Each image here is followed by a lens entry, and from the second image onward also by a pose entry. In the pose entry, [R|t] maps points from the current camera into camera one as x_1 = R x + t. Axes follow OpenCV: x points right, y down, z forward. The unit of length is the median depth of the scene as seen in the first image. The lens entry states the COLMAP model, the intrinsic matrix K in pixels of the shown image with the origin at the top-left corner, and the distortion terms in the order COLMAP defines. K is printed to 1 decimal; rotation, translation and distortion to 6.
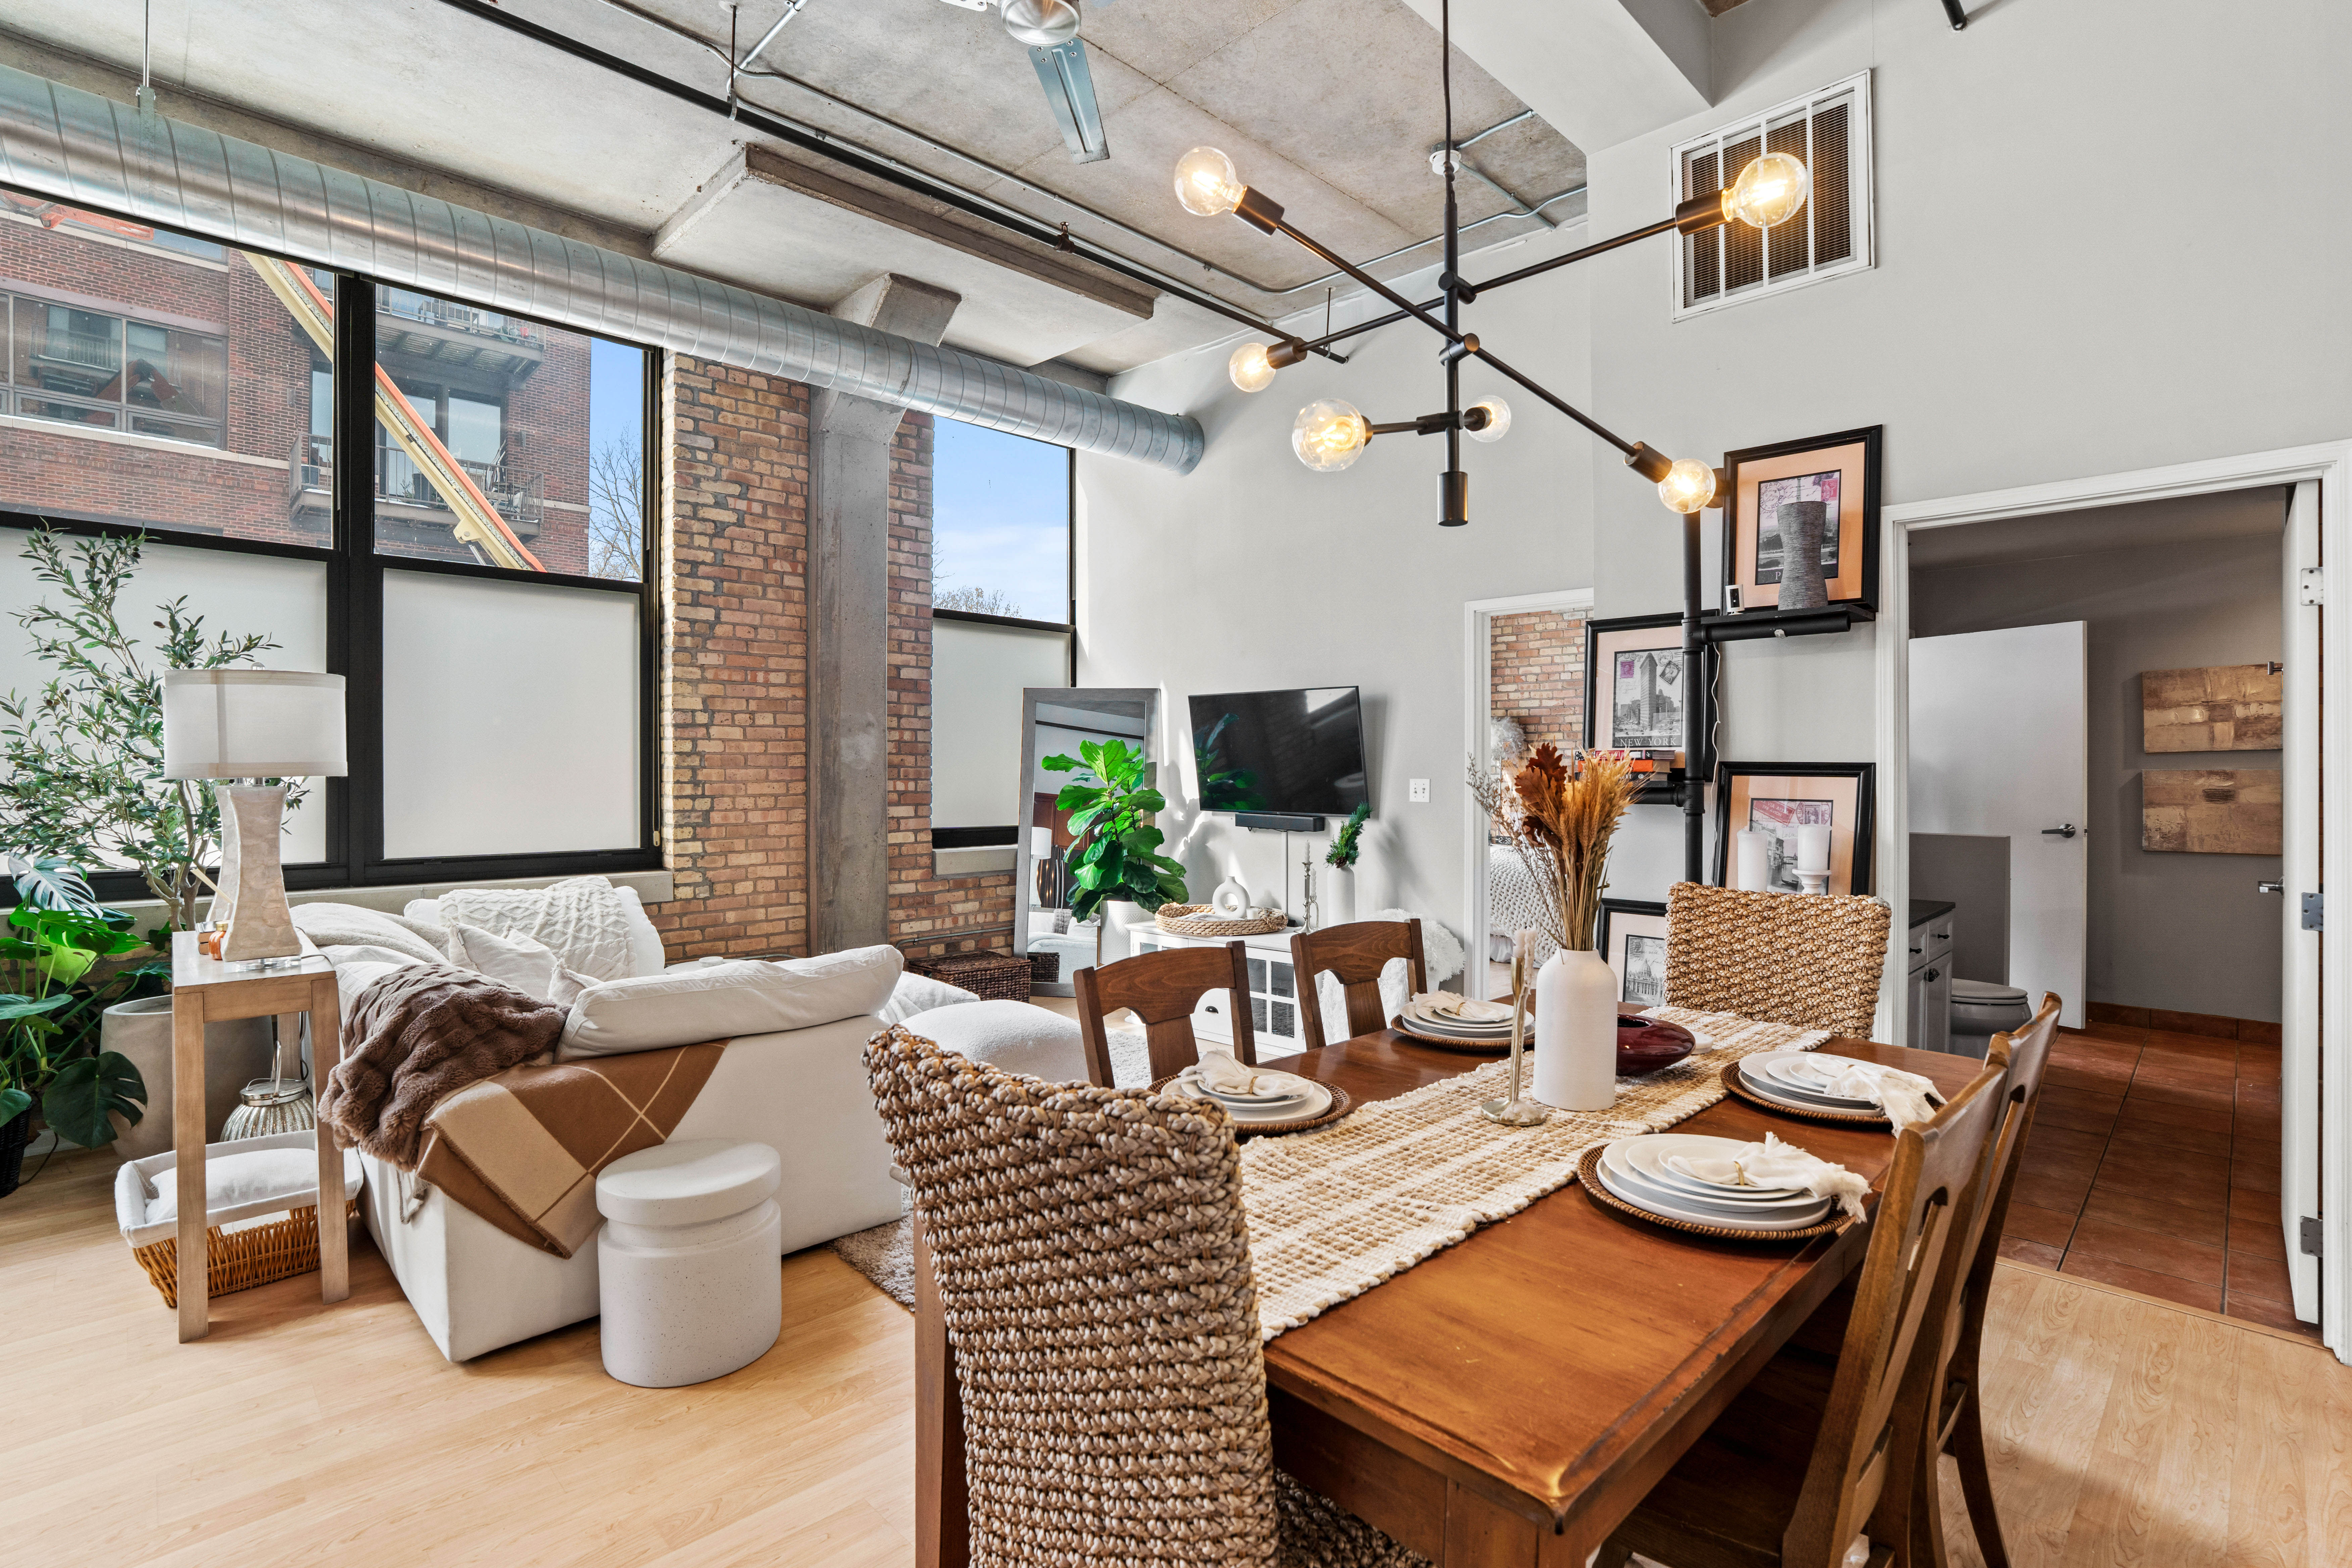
lens RADIAL K [[1106.5, 0, 1180.5], [0, 1106.5, 777.9], [0, 0, 1]] dist [-0.059646, 0.025037]
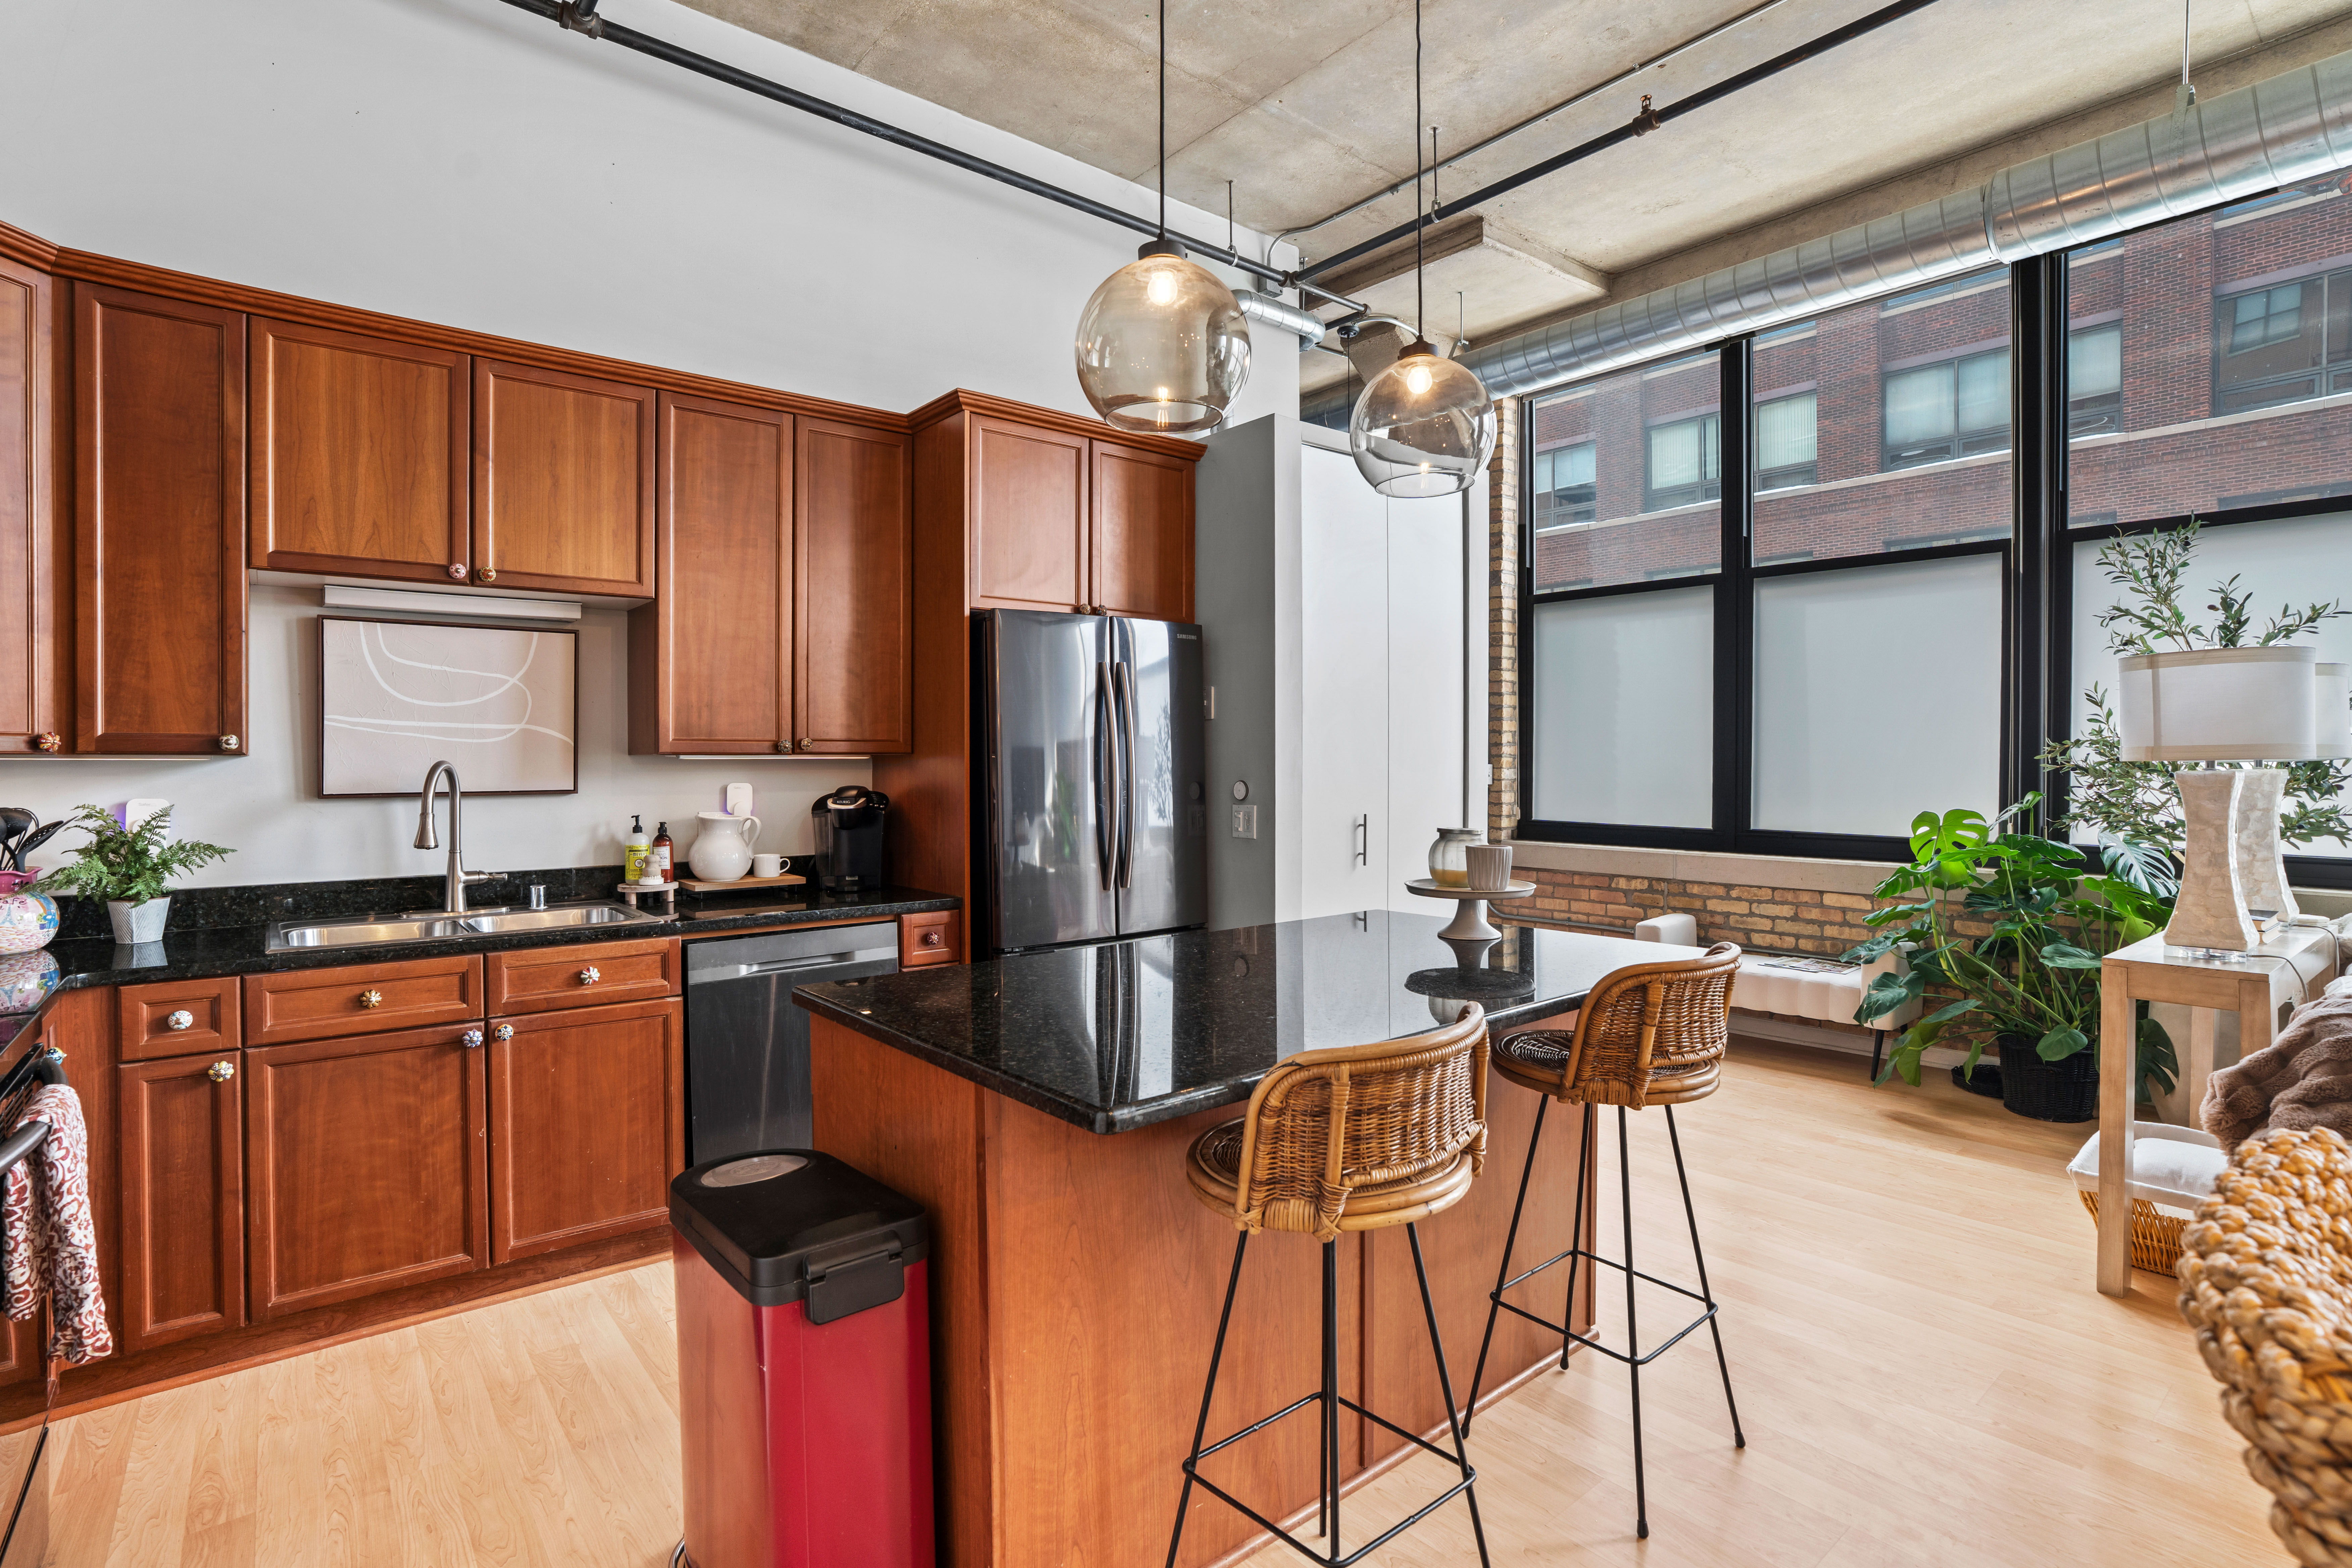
lens RADIAL K [[1121.7, 0, 1155.6], [0, 1121.7, 768.7], [0, 0, 1]] dist [-0.060920, 0.026631]
pose [[-0.089398, 0.010577, -0.995940, 0.097038], [-0.002546, 0.999938, 0.010848, -0.000808], [0.995993, 0.003505, -0.089365, 0.069661]]
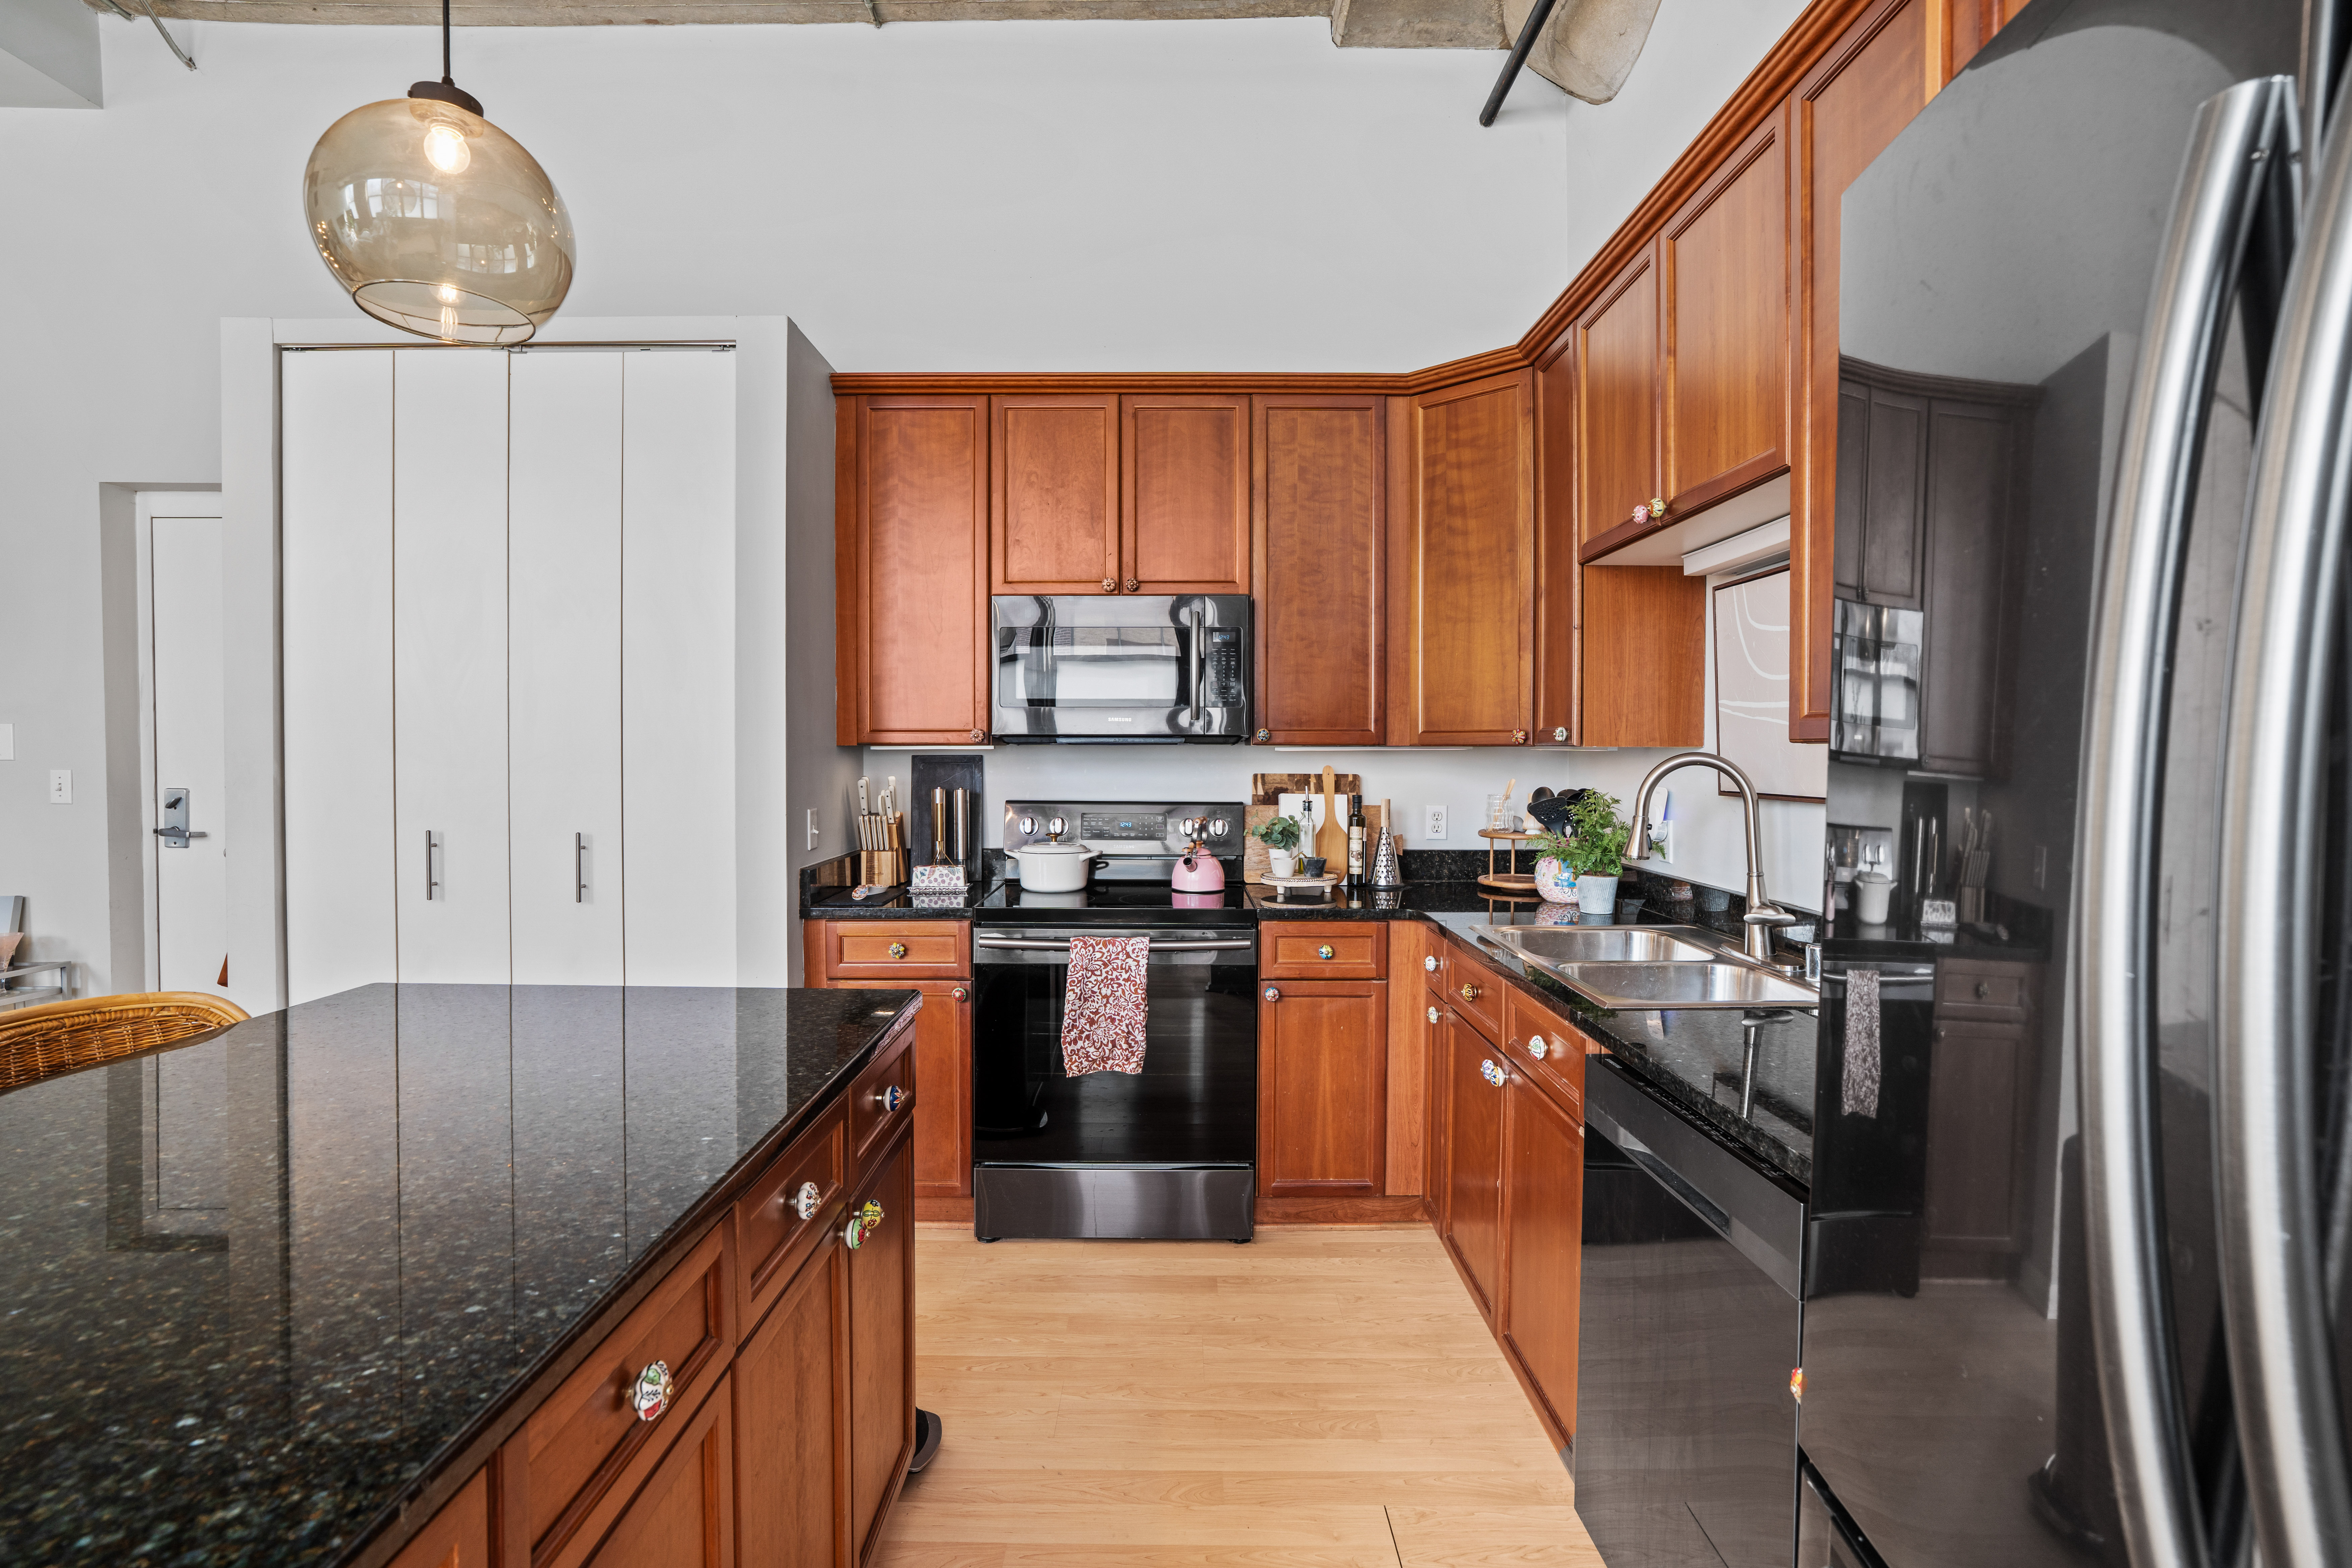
lens RADIAL K [[1108.6, 0, 1172.4], [0, 1108.6, 770.7], [0, 0, 1]] dist [-0.060392, 0.025535]
pose [[-0.713280, -0.008534, 0.700827, -0.560373], [0.003656, 0.999867, 0.015896, 0.002564], [-0.700869, 0.013901, -0.713154, 0.112683]]
